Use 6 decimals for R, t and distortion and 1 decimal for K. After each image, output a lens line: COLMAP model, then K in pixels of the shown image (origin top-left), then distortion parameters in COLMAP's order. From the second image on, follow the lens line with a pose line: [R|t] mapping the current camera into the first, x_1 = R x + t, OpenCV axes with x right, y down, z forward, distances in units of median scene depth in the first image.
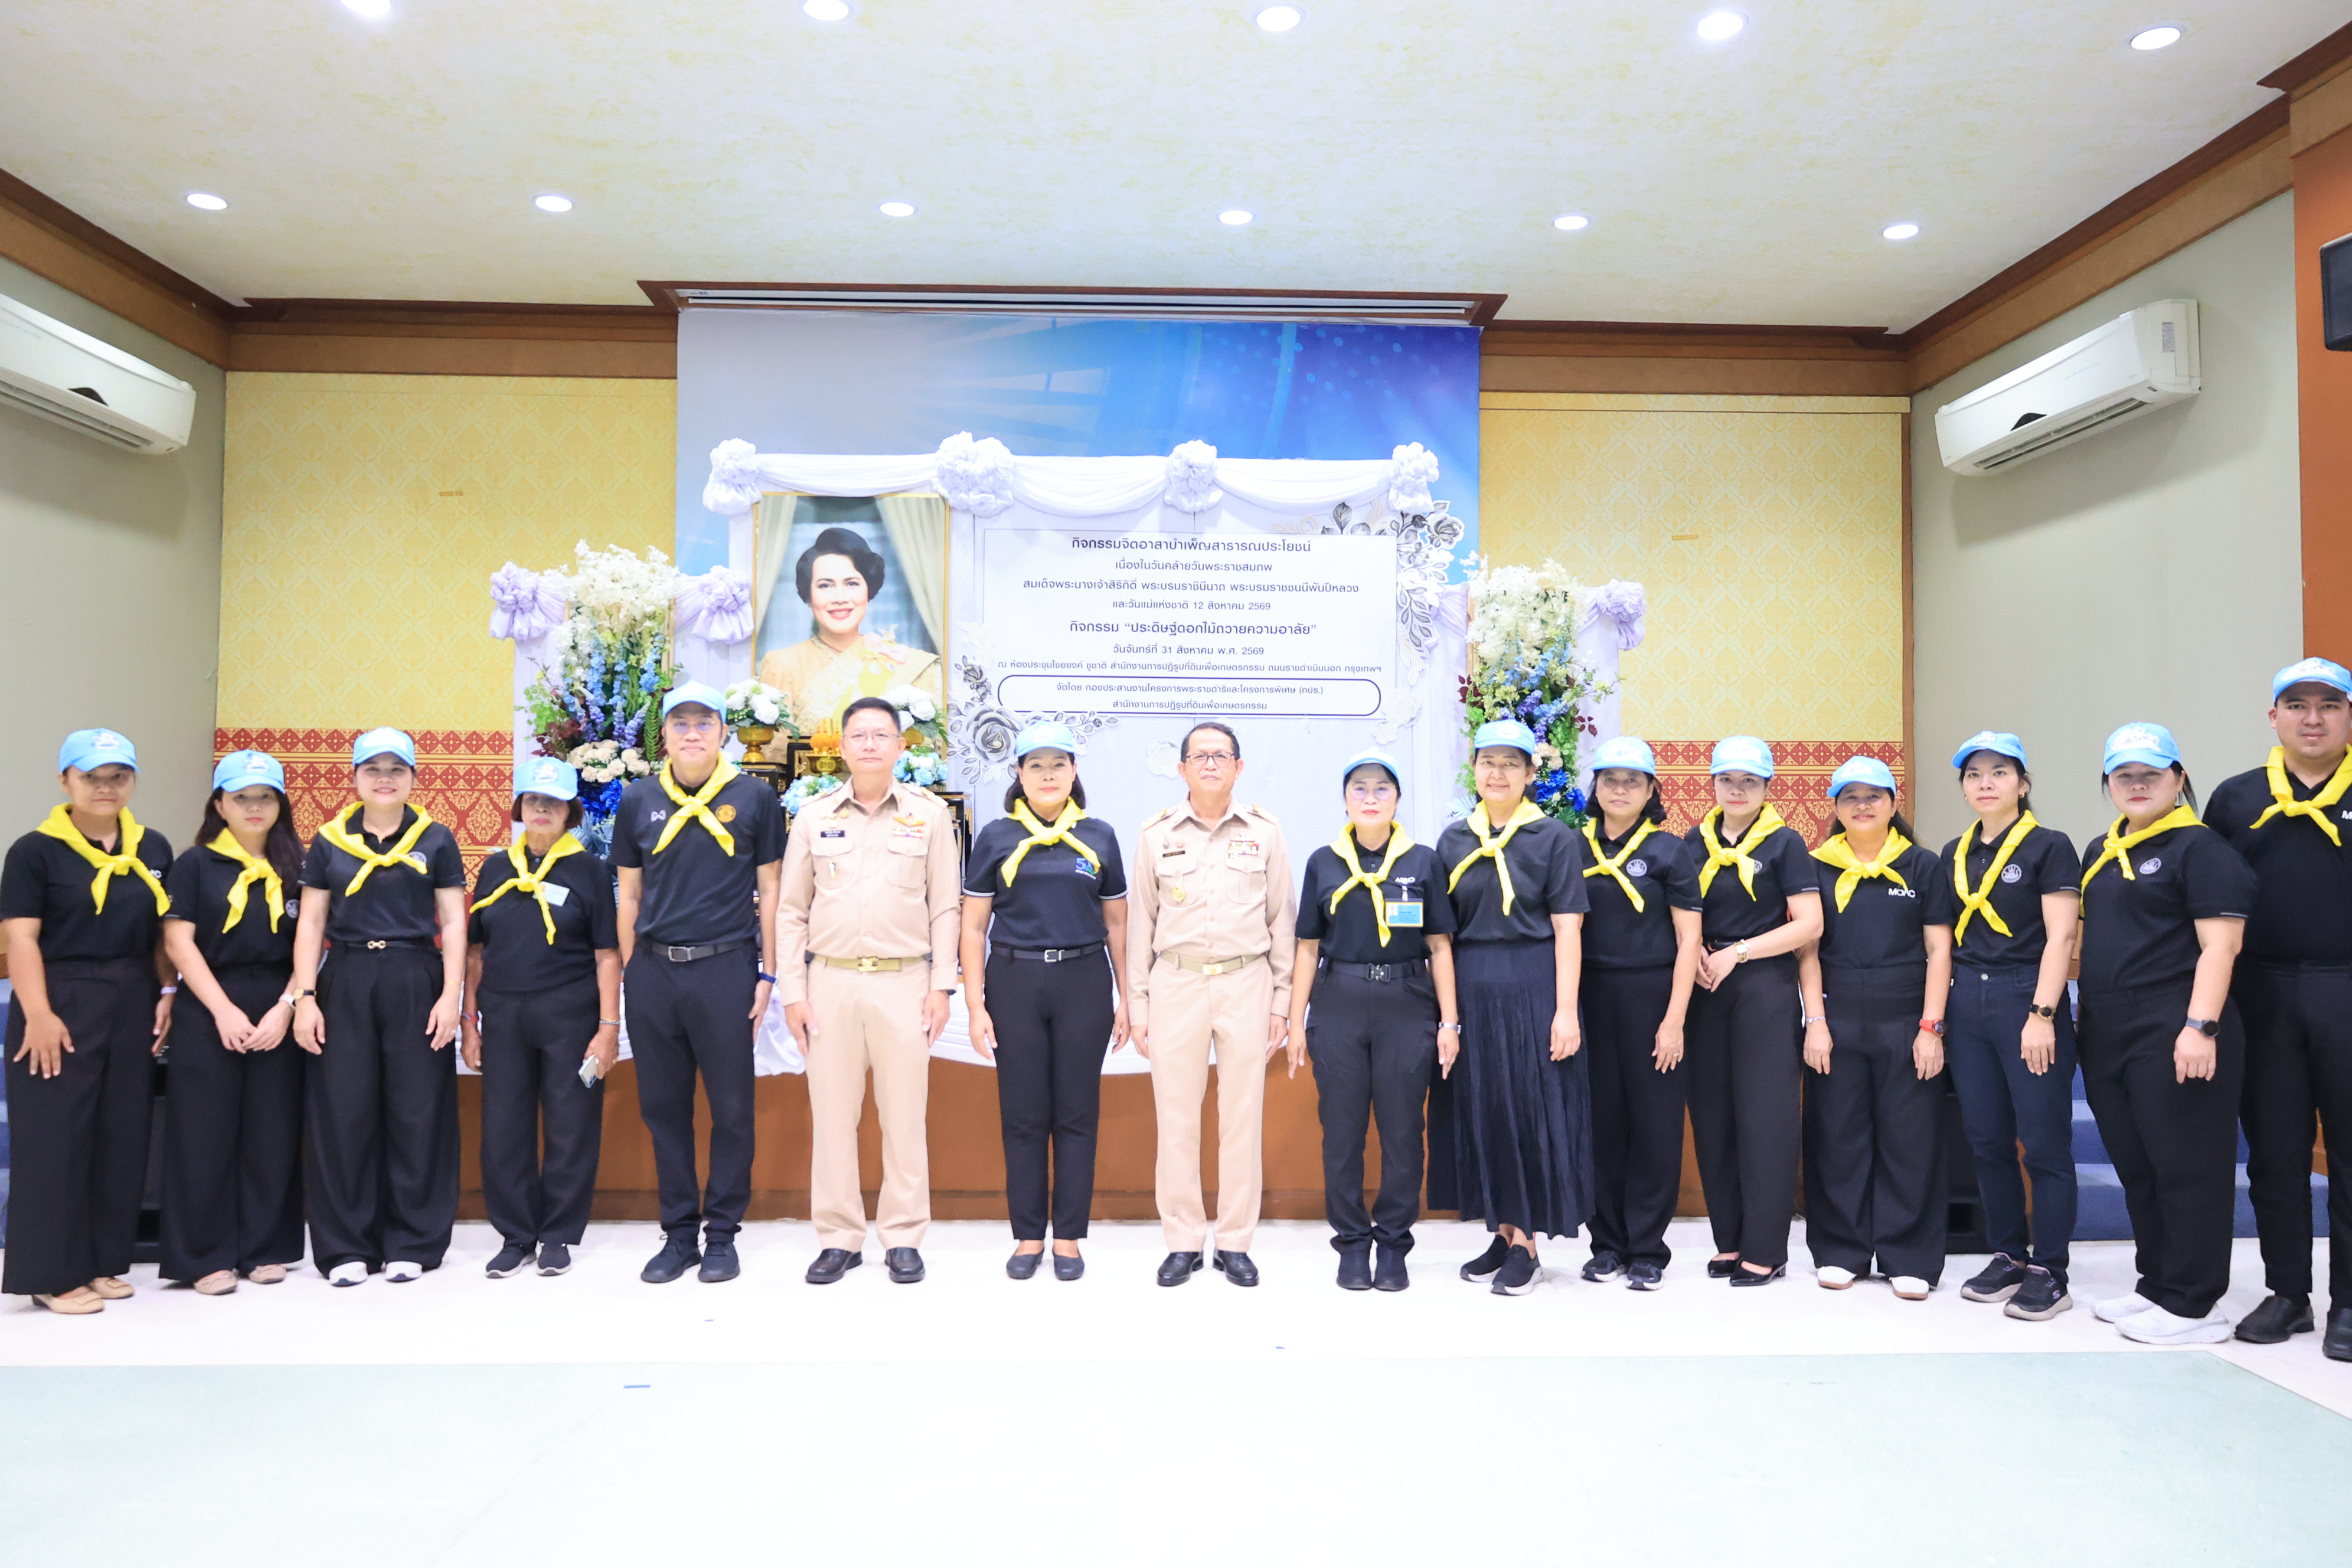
lens RADIAL K [[1630.0, 0, 1176.0], [0, 1630.0, 784.0], [0, 0, 1]] dist [-0.004432, 0.001972]
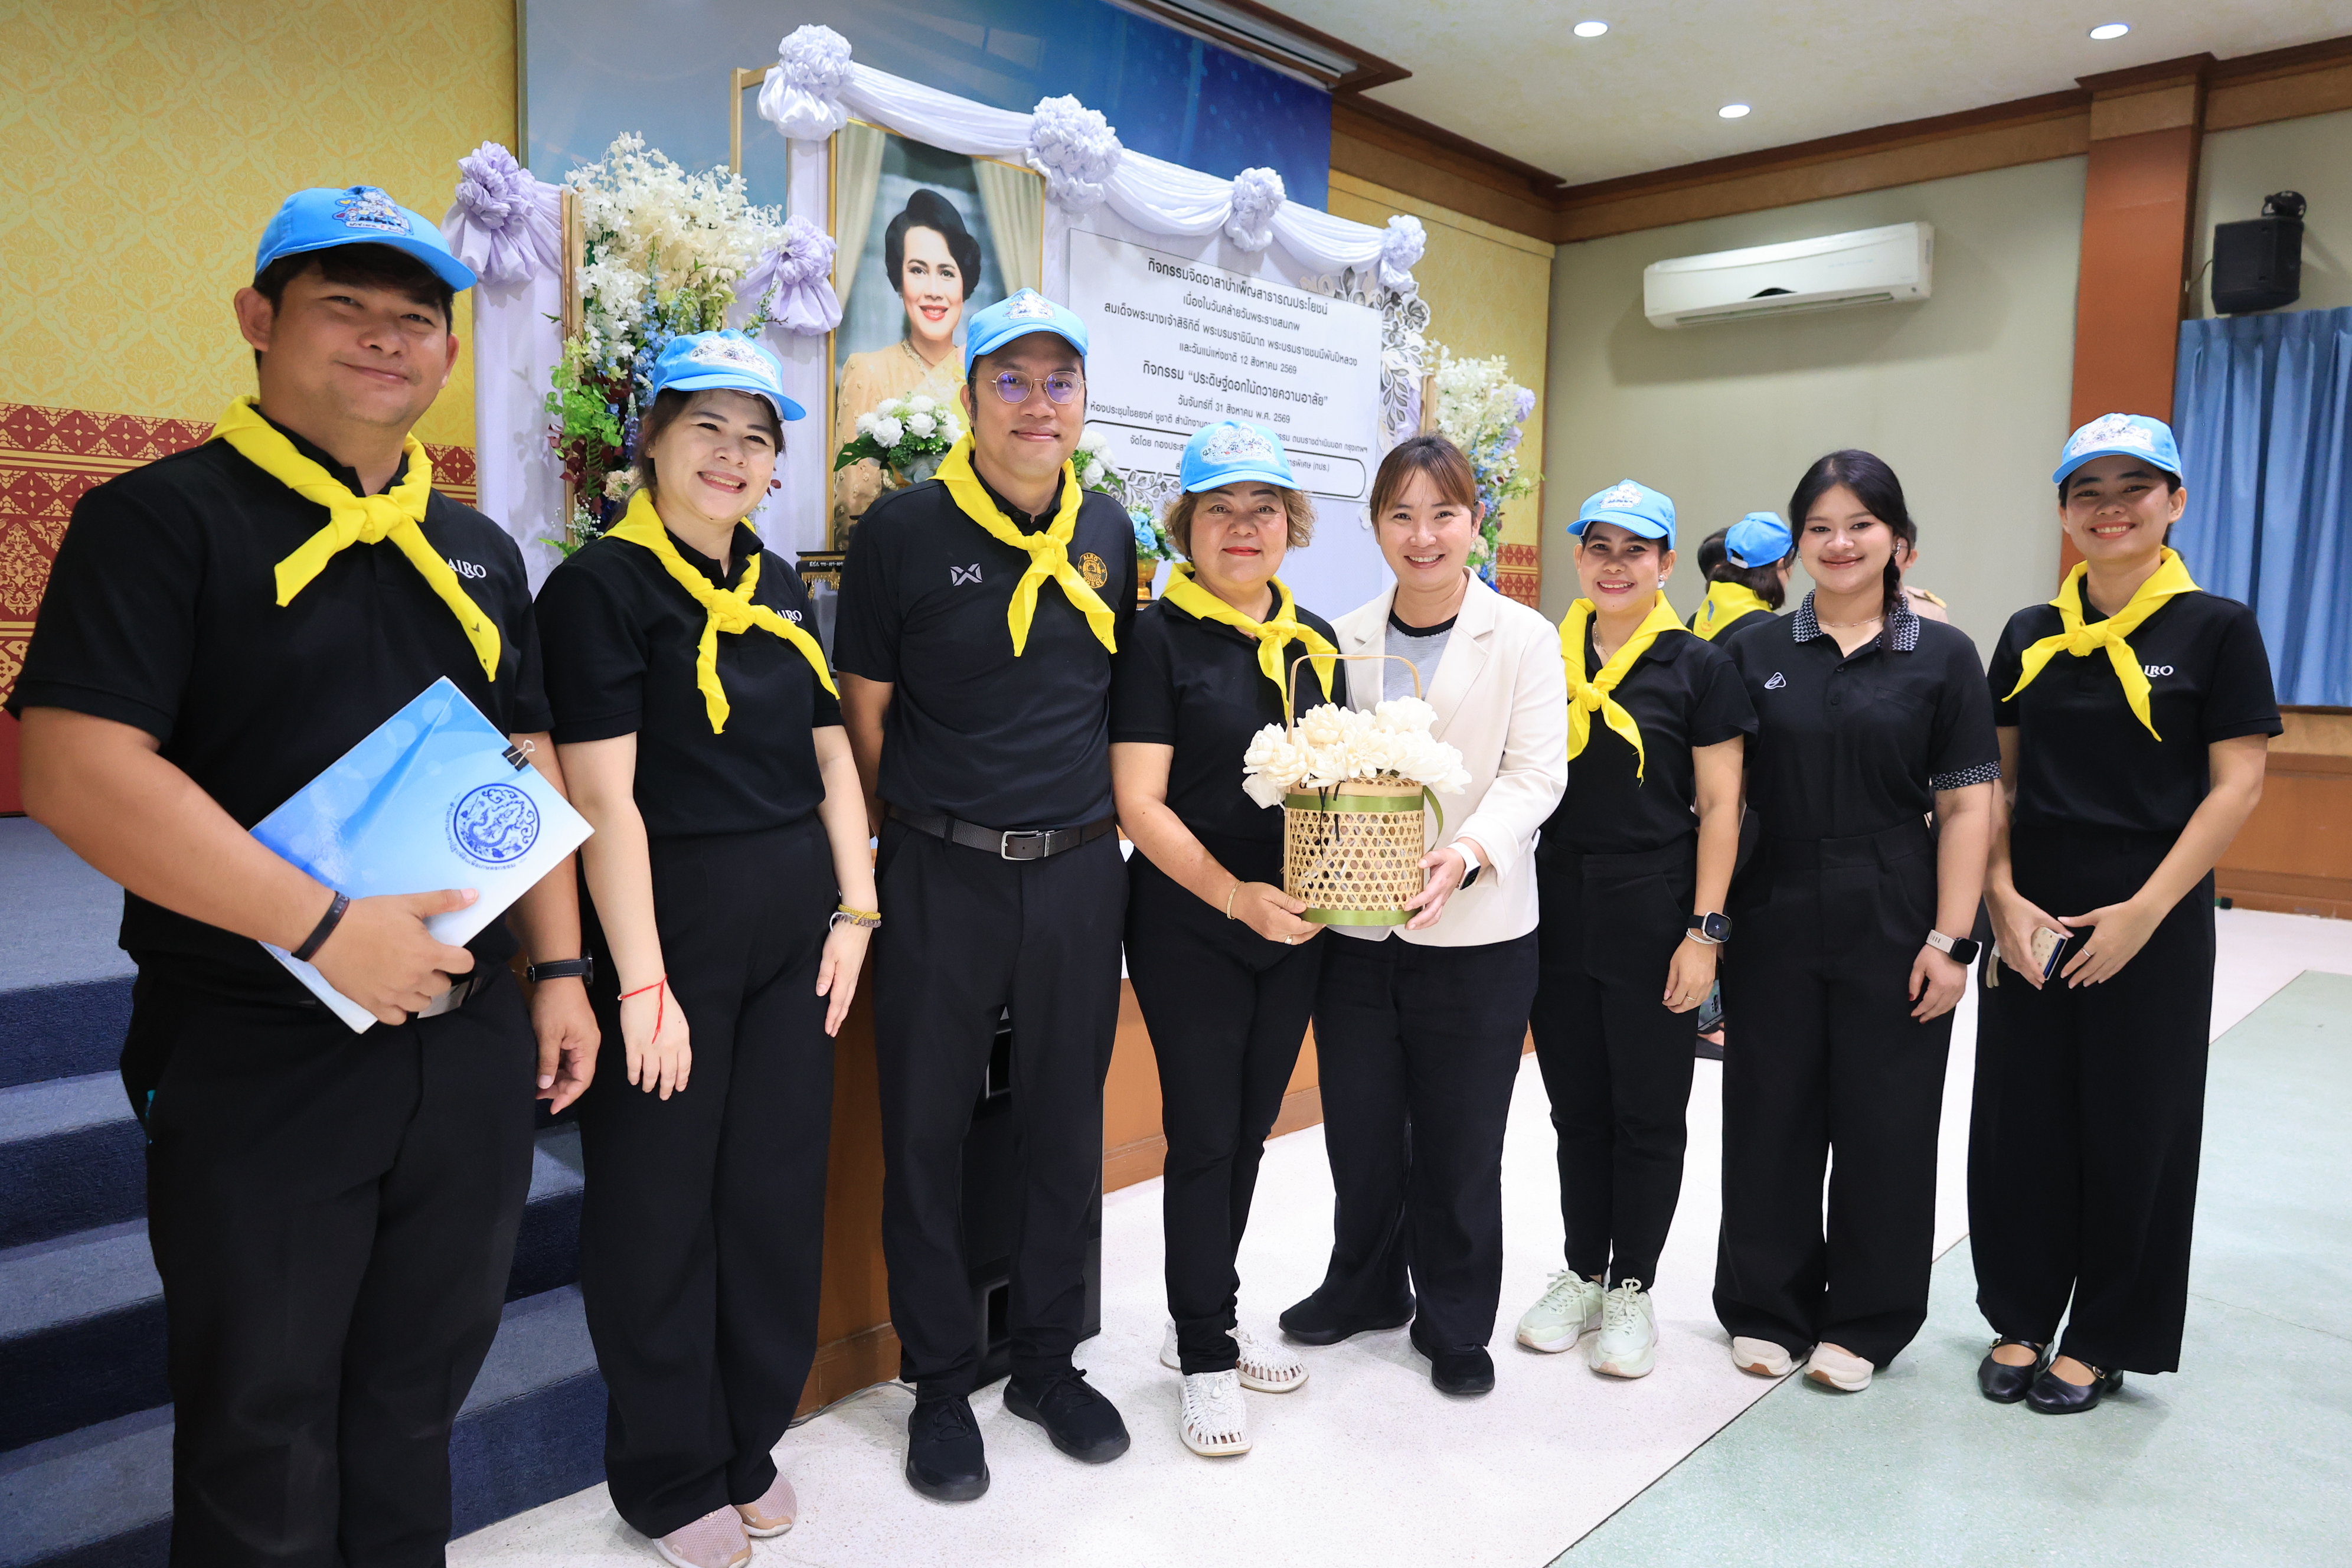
lens RADIAL K [[1597.3, 0, 1176.0], [0, 1597.3, 784.0], [0, 0, 1]] dist [-0.004376, 0.004026]
pose [[0.716030, -0.061481, 0.695357, -0.640323], [-0.036902, 0.991388, 0.125654, 0.011703], [-0.697093, -0.115632, 0.707595, 0.388859]]
